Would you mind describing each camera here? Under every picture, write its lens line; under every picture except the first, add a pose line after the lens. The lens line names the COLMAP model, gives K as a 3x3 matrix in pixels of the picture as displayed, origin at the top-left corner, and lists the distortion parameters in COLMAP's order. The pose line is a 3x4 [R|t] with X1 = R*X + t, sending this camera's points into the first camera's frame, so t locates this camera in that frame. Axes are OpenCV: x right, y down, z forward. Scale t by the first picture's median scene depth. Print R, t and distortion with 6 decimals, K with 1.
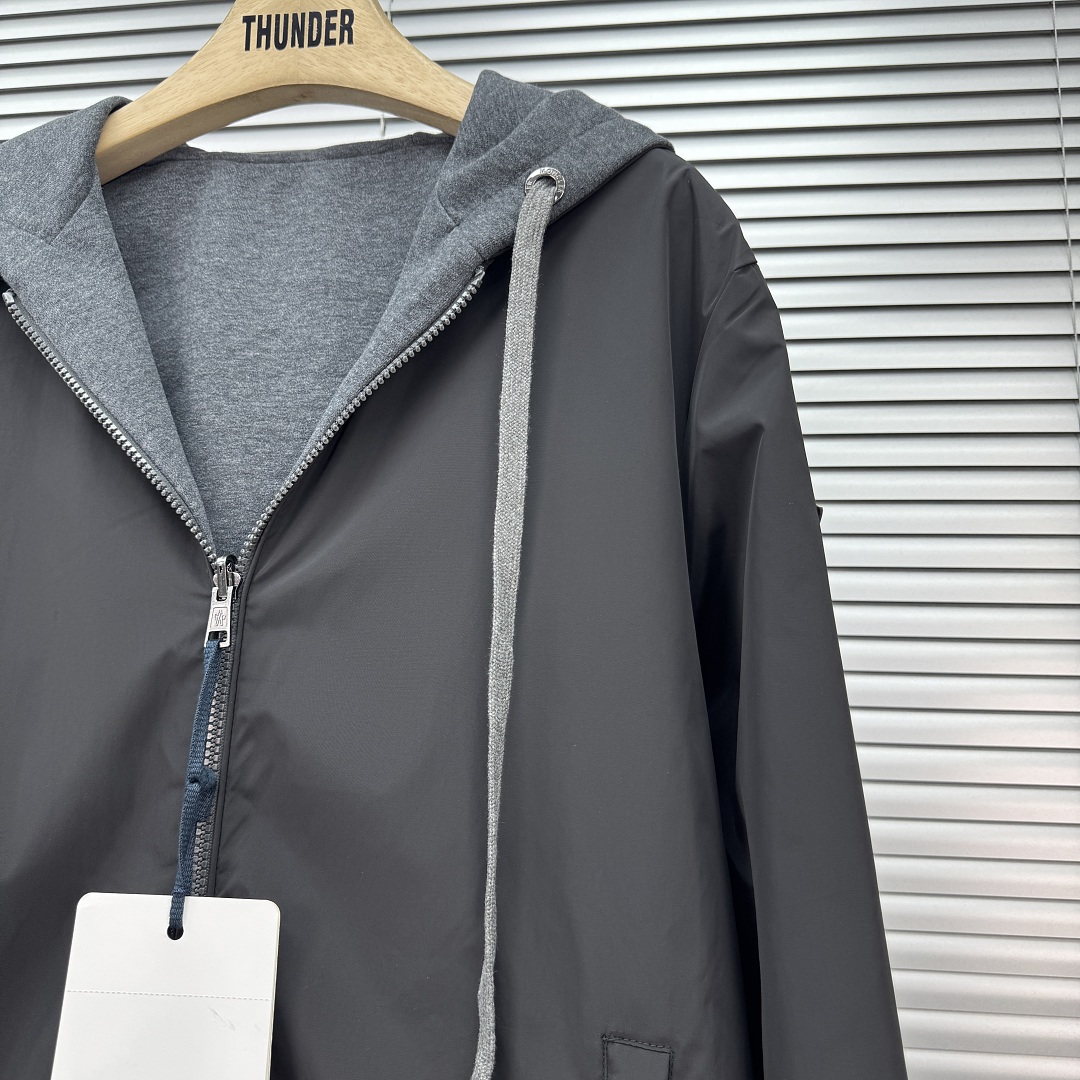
lens RADIAL K [[1015.9, 0, 539.2], [0, 1015.9, 563.3], [0, 0, 1]] dist [0.105419, -0.217198]
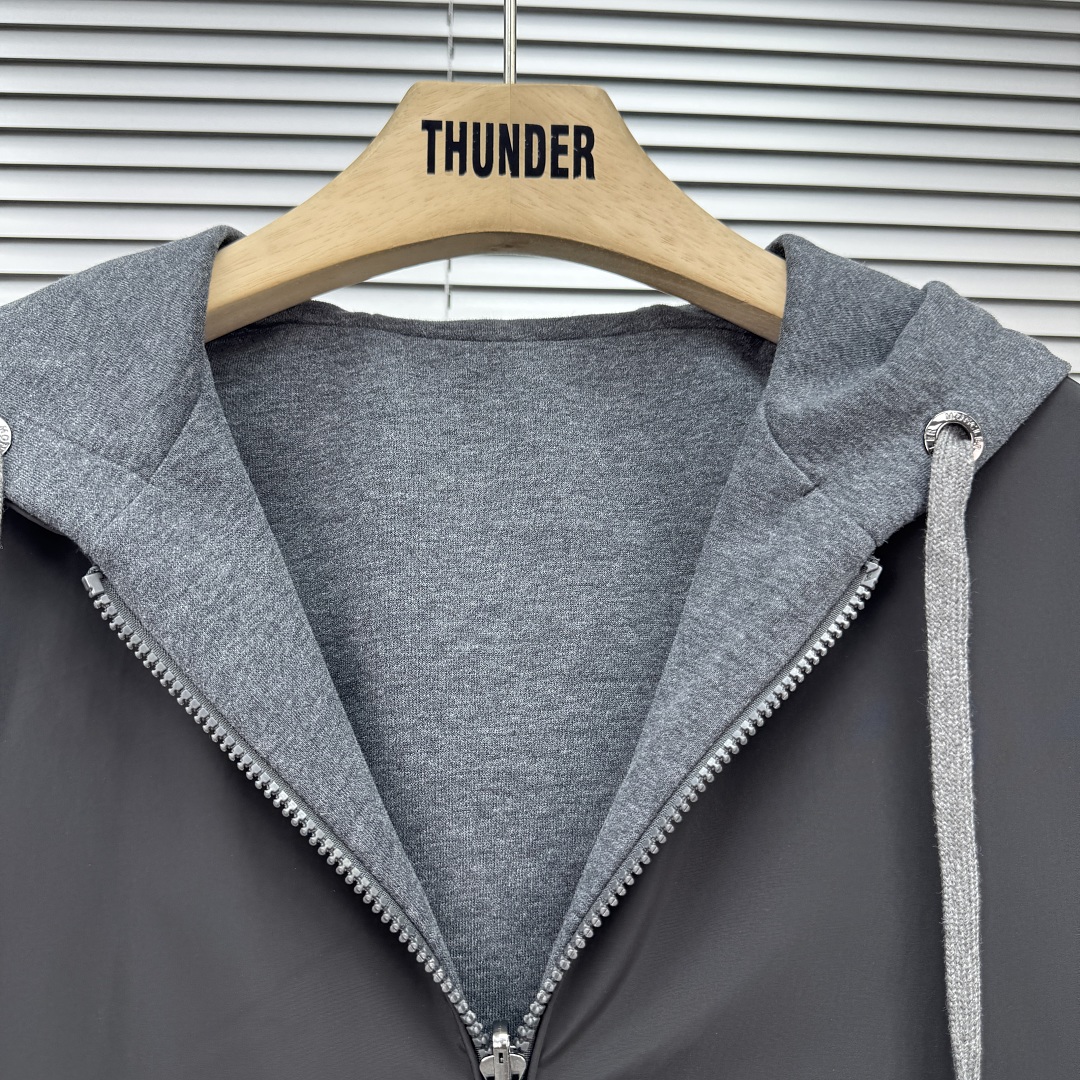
lens RADIAL K [[1022.4, 0, 539.0], [0, 1022.4, 560.2], [0, 0, 1]] dist [0.197269, -0.564545]
pose [[0.980179, -0.000249, 0.198112, -0.357915], [0.000250, 1.000000, 0.000021, -0.254397], [-0.198112, 0.000029, 0.980179, 0.333475]]
